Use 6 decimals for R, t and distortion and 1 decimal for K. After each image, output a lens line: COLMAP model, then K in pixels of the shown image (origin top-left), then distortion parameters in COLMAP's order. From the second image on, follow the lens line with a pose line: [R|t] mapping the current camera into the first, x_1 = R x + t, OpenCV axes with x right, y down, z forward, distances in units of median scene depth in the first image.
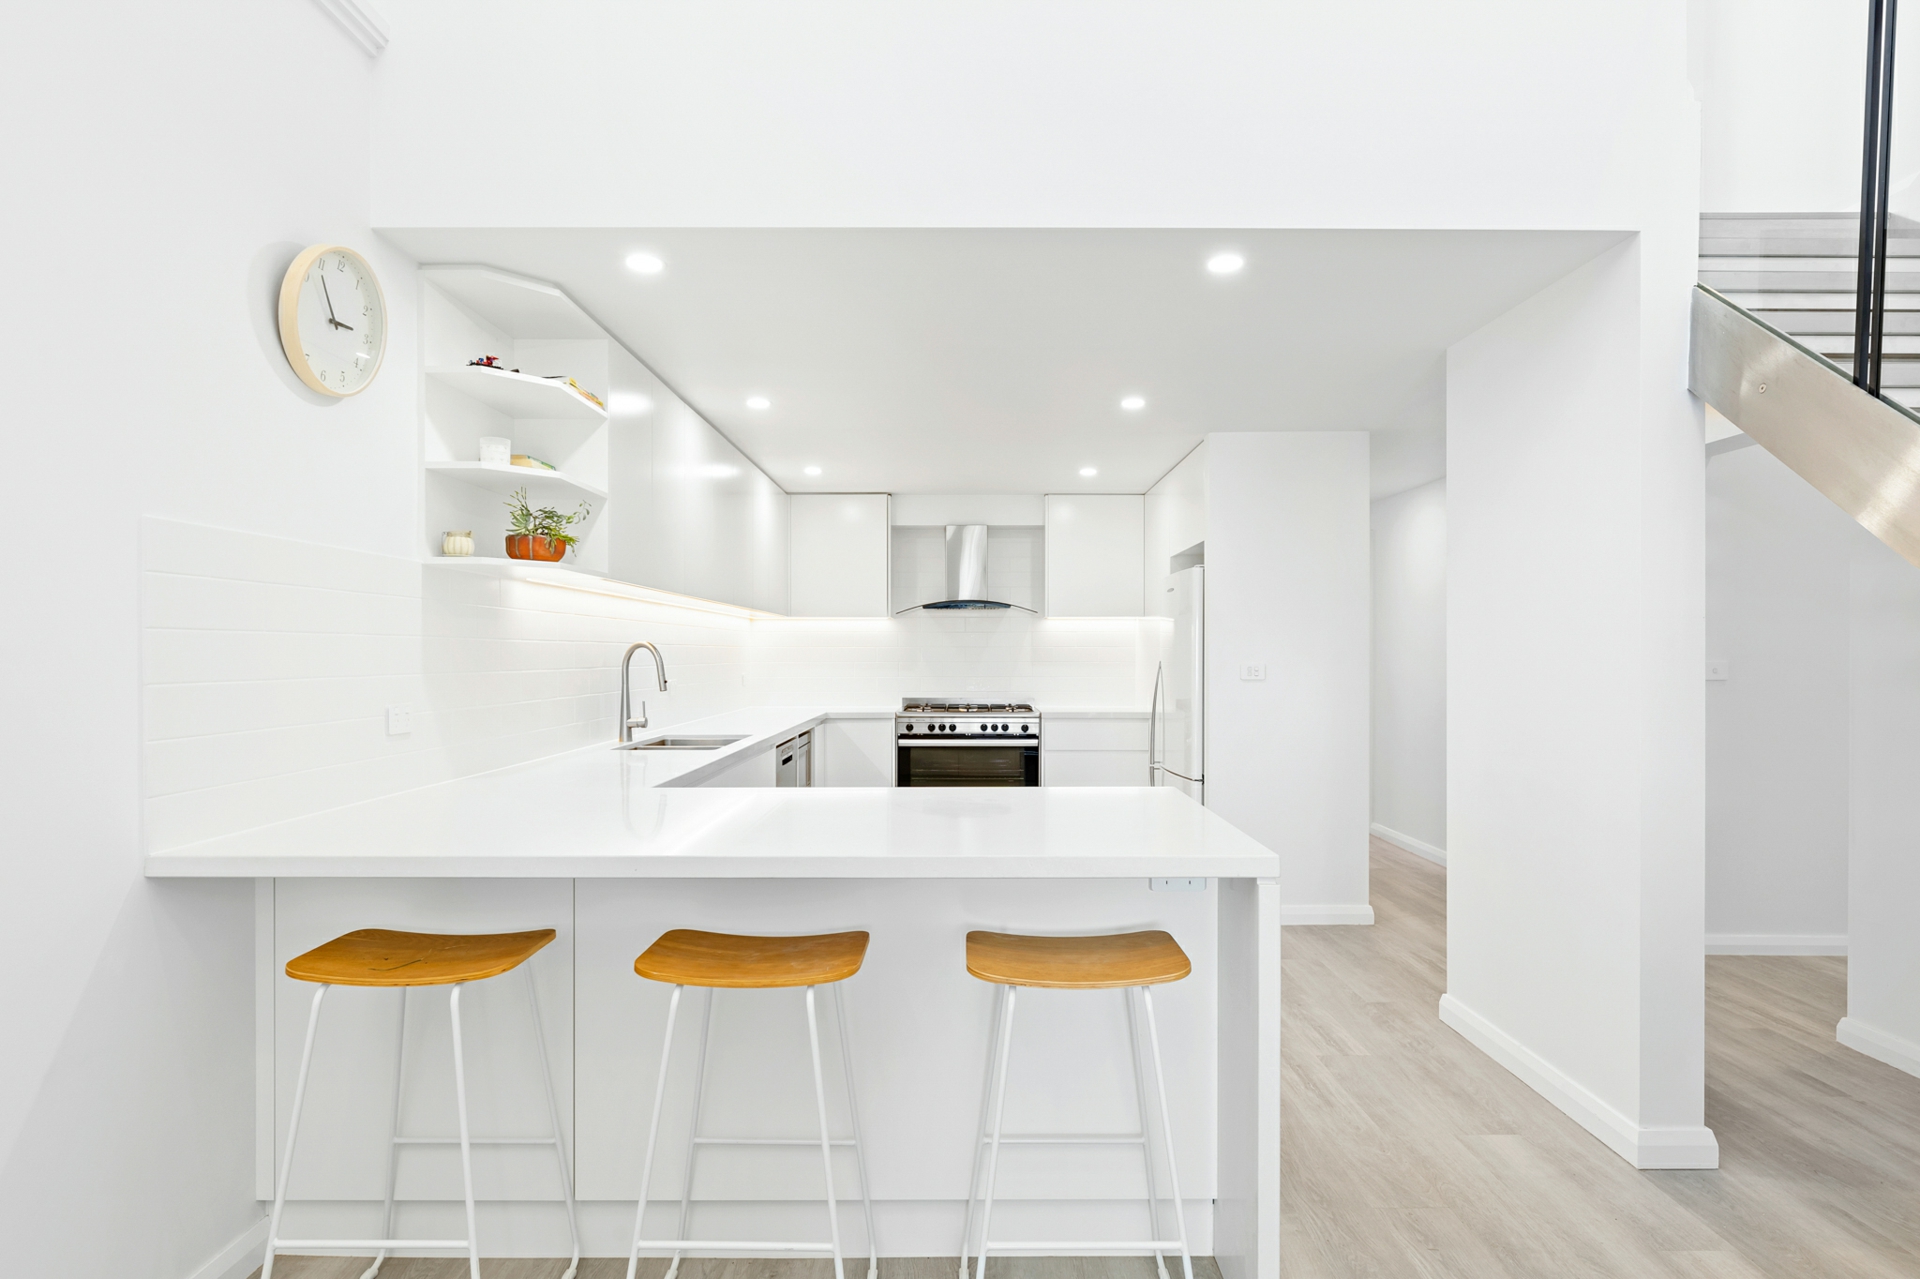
lens RADIAL K [[950.9, 0, 956.2], [0, 950.9, 658.4], [0, 0, 1]] dist [-0.001506, 0.000075]
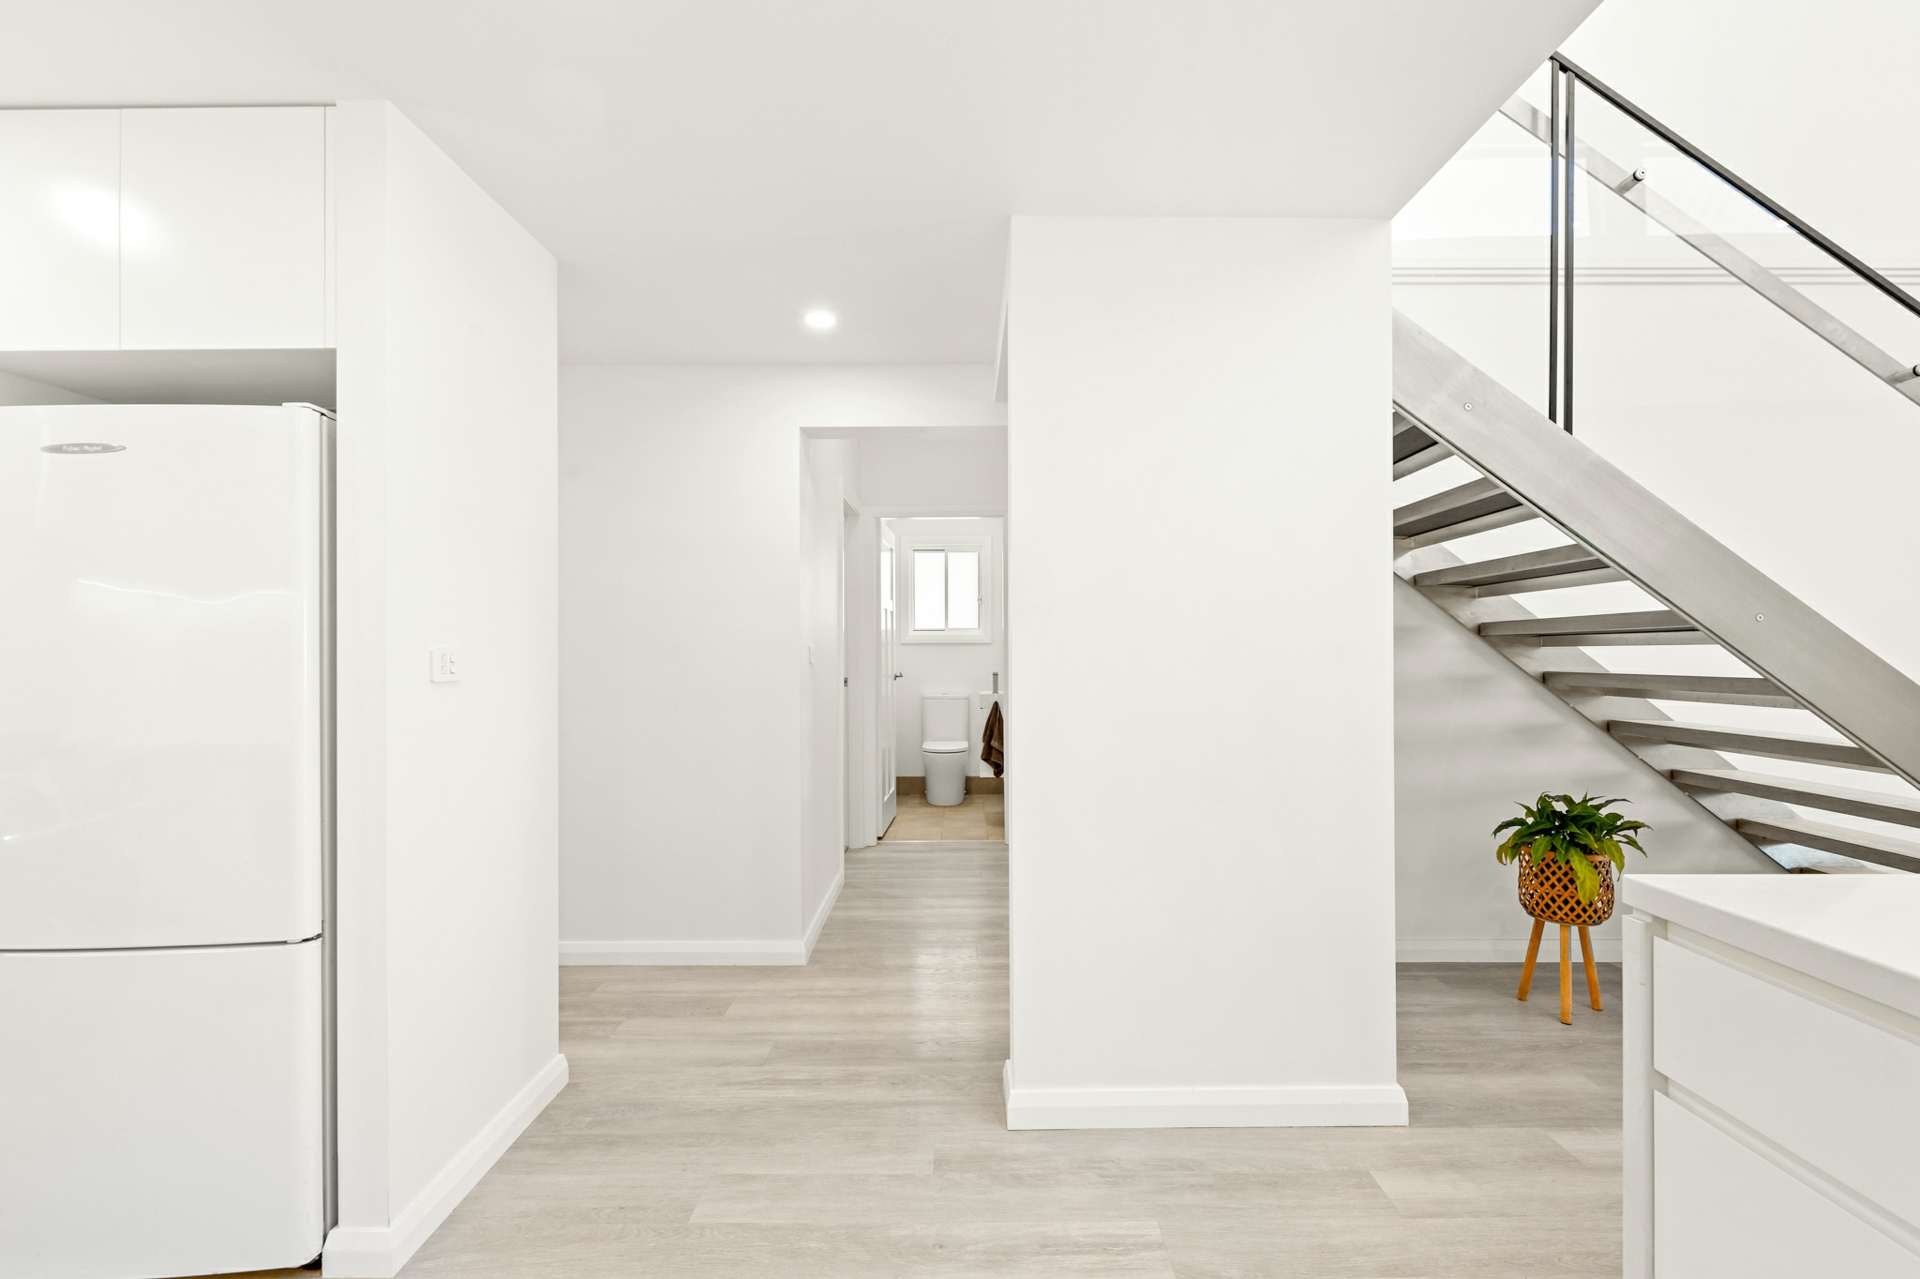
lens RADIAL K [[909.9, 0, 959.1], [0, 909.9, 645.0], [0, 0, 1]] dist [-0.002998, -0.000334]
pose [[-0.005419, 0.002978, 0.999981, -0.193978], [0.006706, 0.999973, -0.002941, 0.010775], [-0.999963, 0.006690, -0.005439, 1.076601]]
